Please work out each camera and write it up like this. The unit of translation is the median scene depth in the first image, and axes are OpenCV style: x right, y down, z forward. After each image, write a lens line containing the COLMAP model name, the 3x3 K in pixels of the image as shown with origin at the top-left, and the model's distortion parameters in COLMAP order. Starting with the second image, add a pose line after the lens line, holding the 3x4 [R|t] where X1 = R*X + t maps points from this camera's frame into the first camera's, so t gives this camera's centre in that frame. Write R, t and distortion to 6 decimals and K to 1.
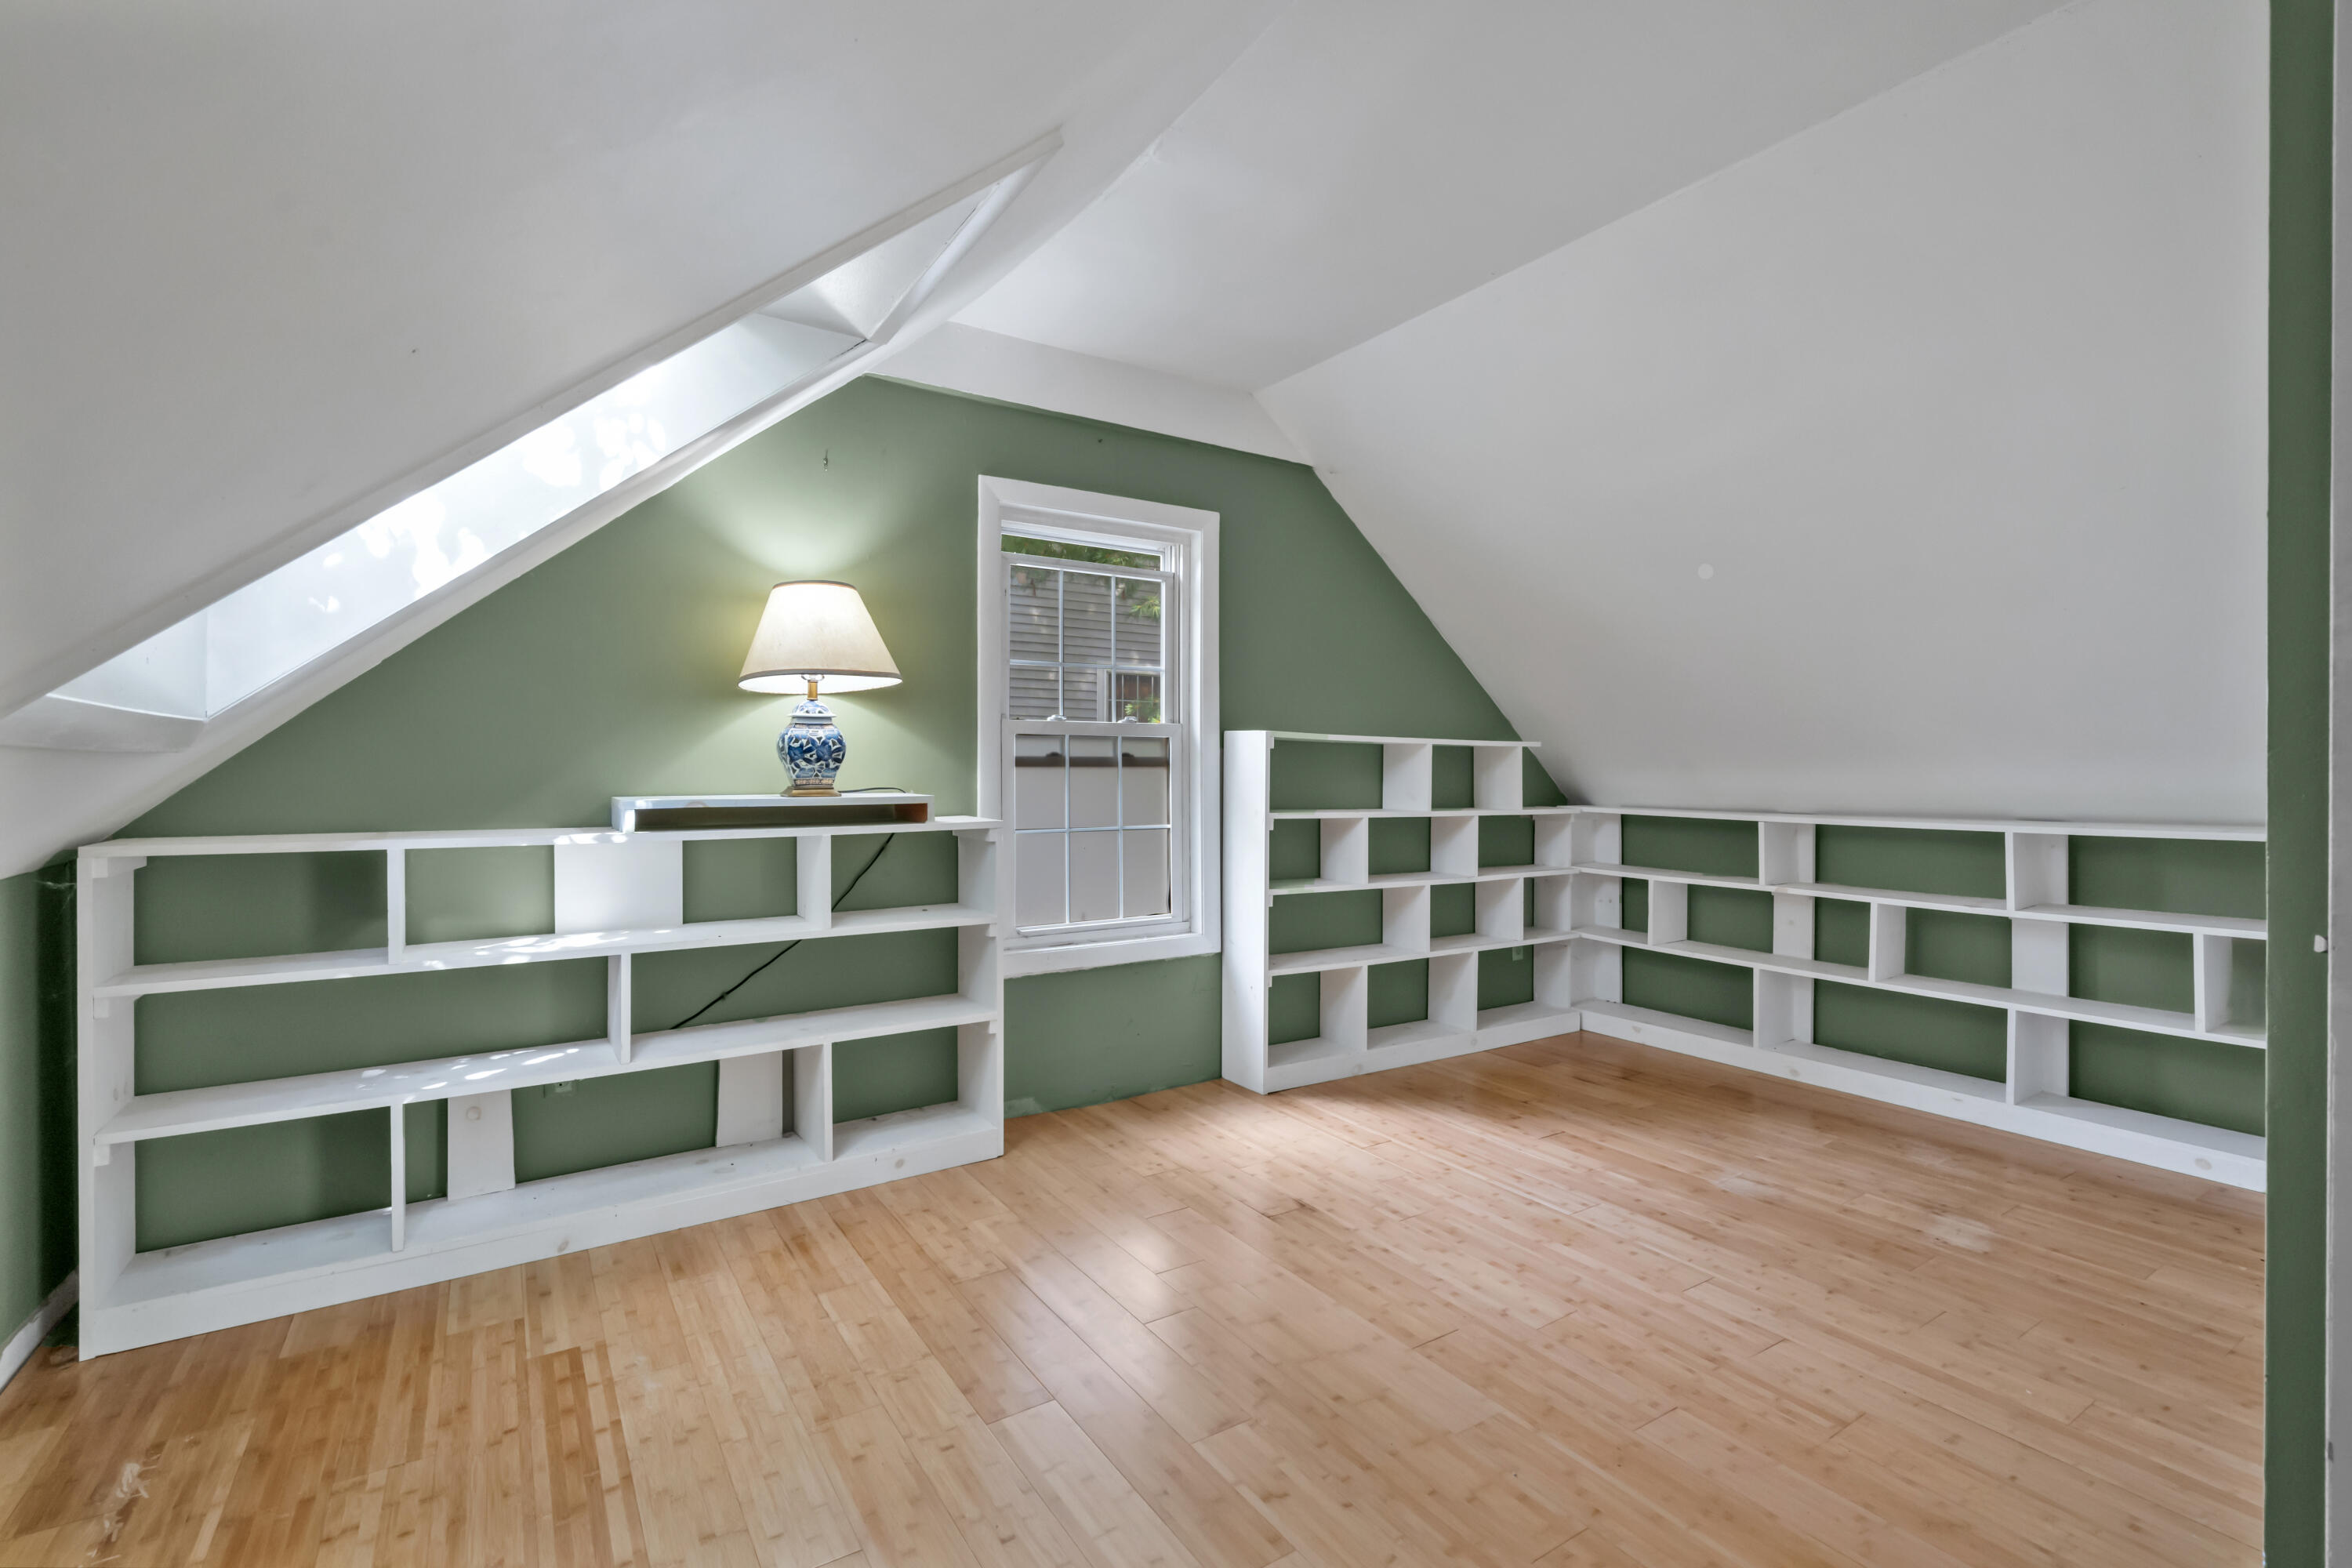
lens RADIAL K [[1056.9, 0, 1180.7], [0, 1056.9, 776.8], [0, 0, 1]] dist [-0.005880, 0.002562]
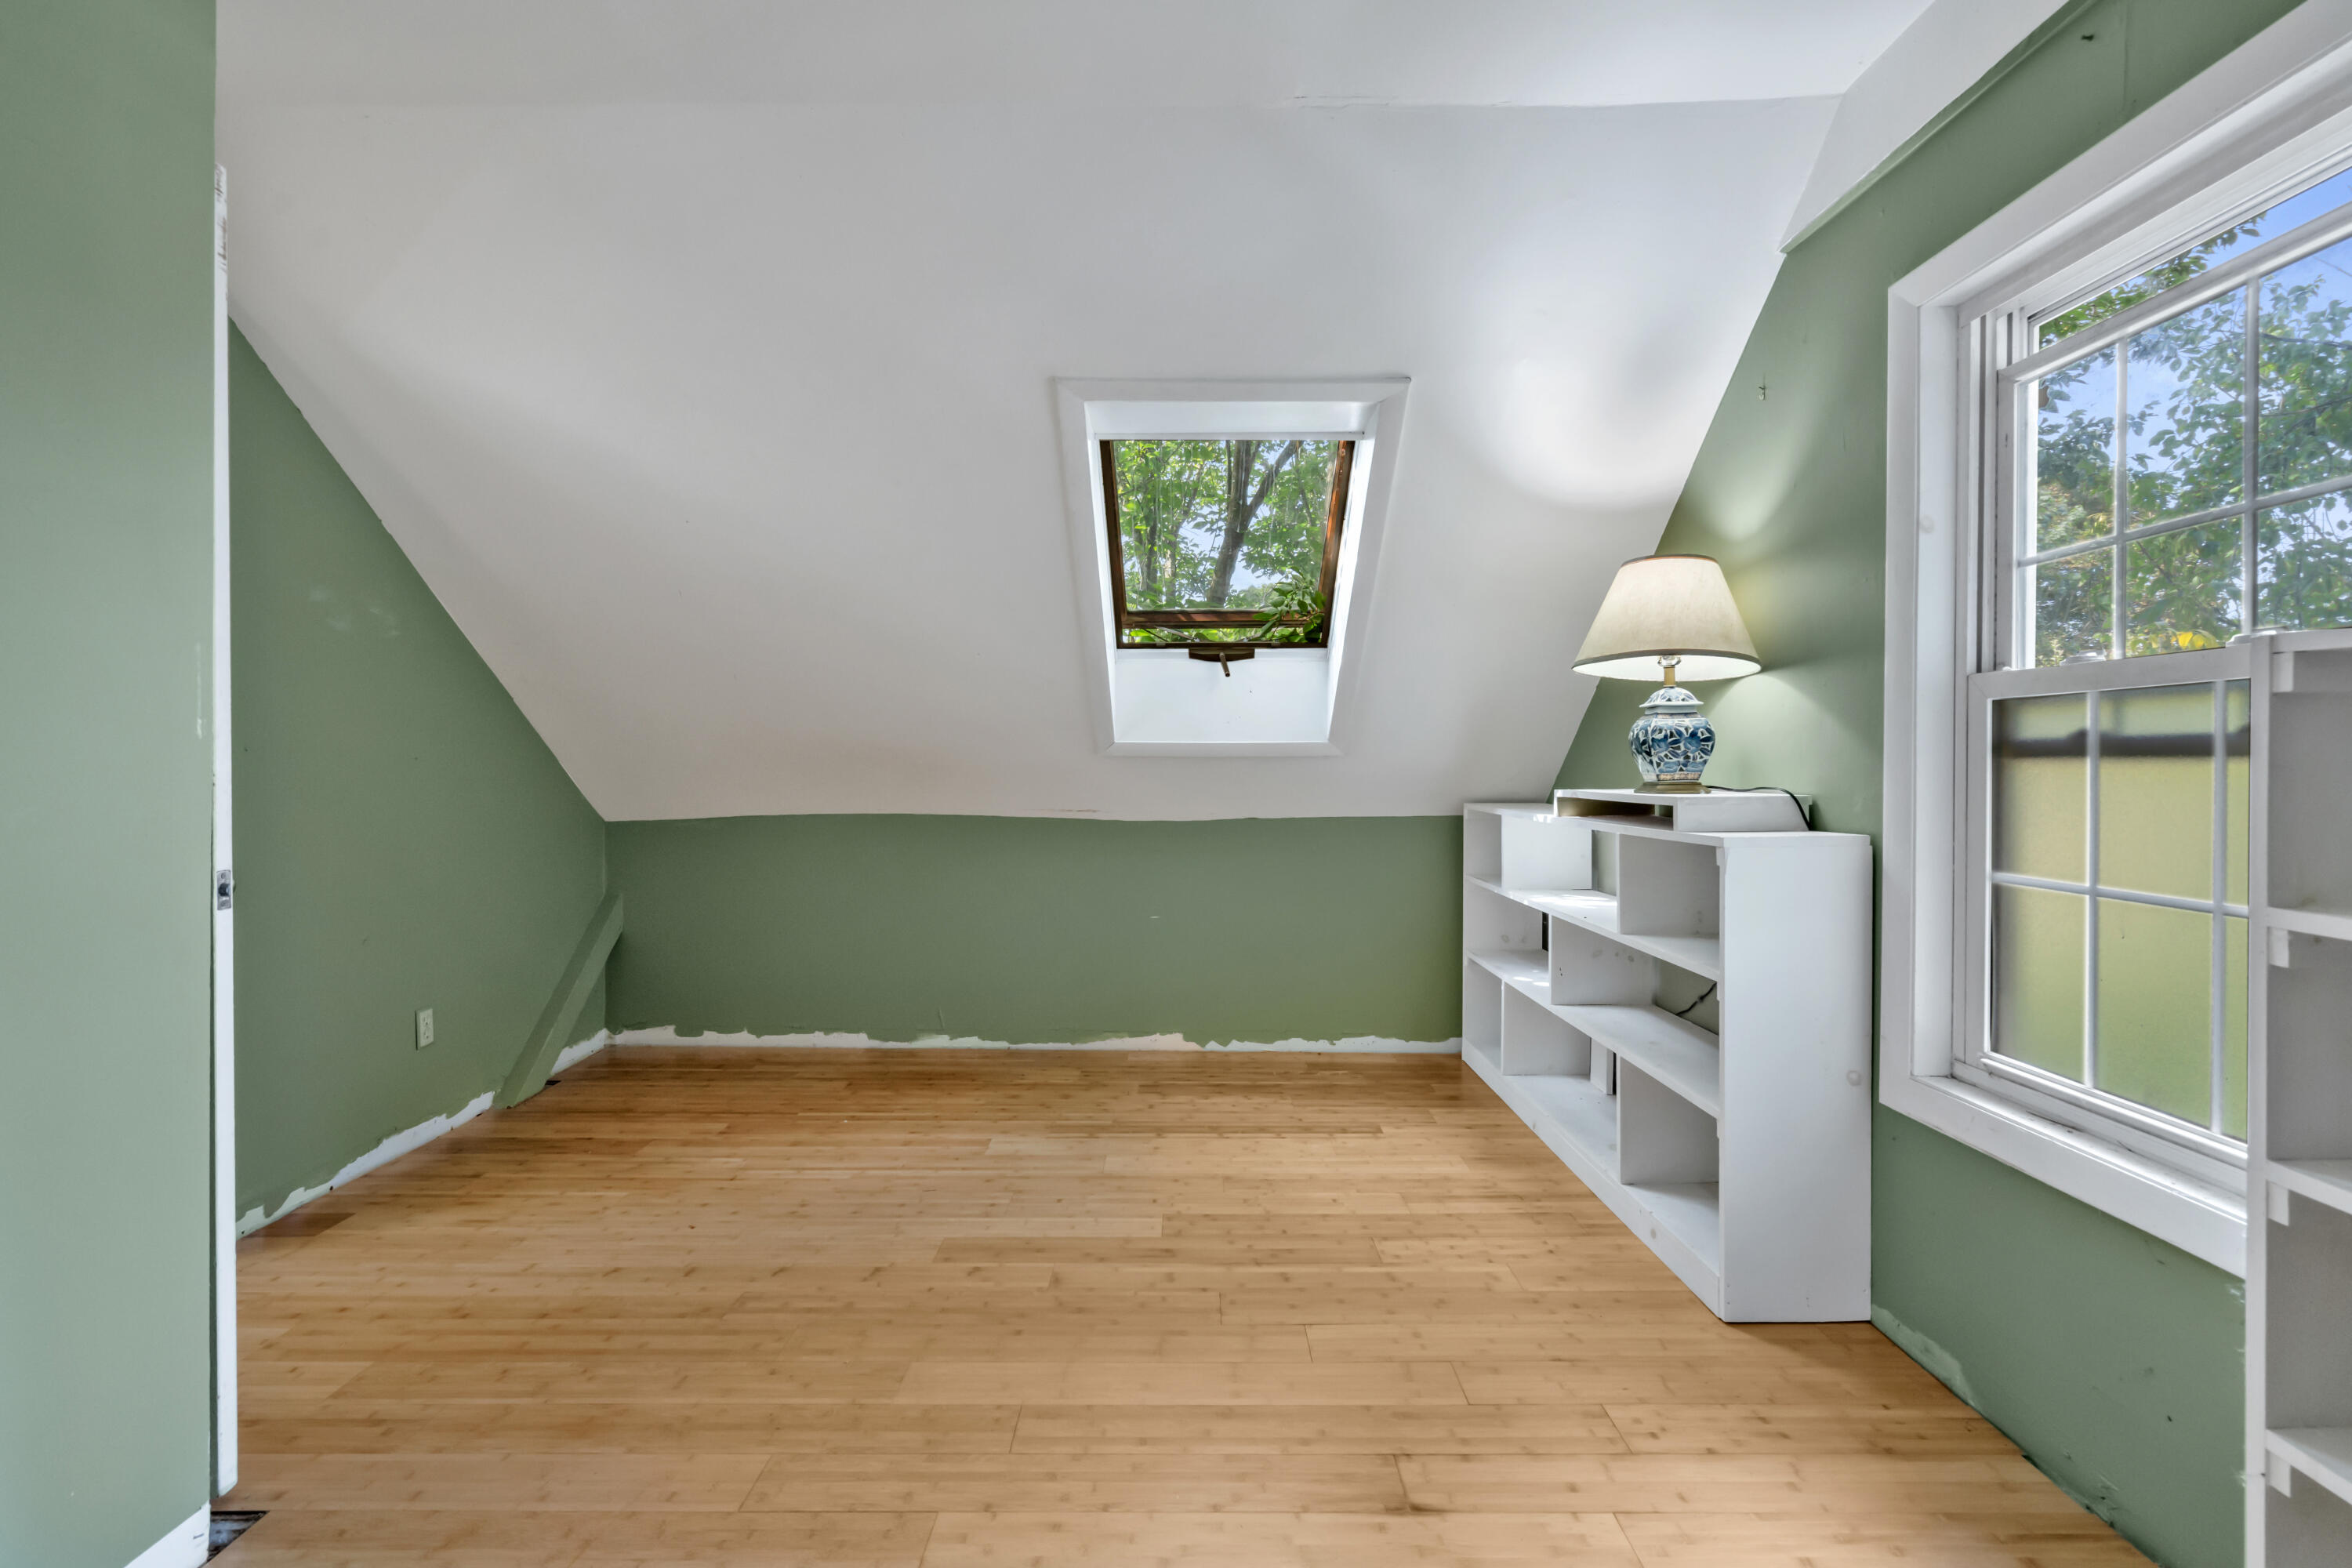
lens RADIAL K [[1056.9, 0, 1179.8], [0, 1056.9, 774.5], [0, 0, 1]] dist [-0.005880, 0.002562]
pose [[-0.554824, 0.008164, -0.831927, 0.796590], [-0.005978, 0.999887, 0.013799, -0.009188], [0.831946, 0.012630, -0.554713, 1.436806]]
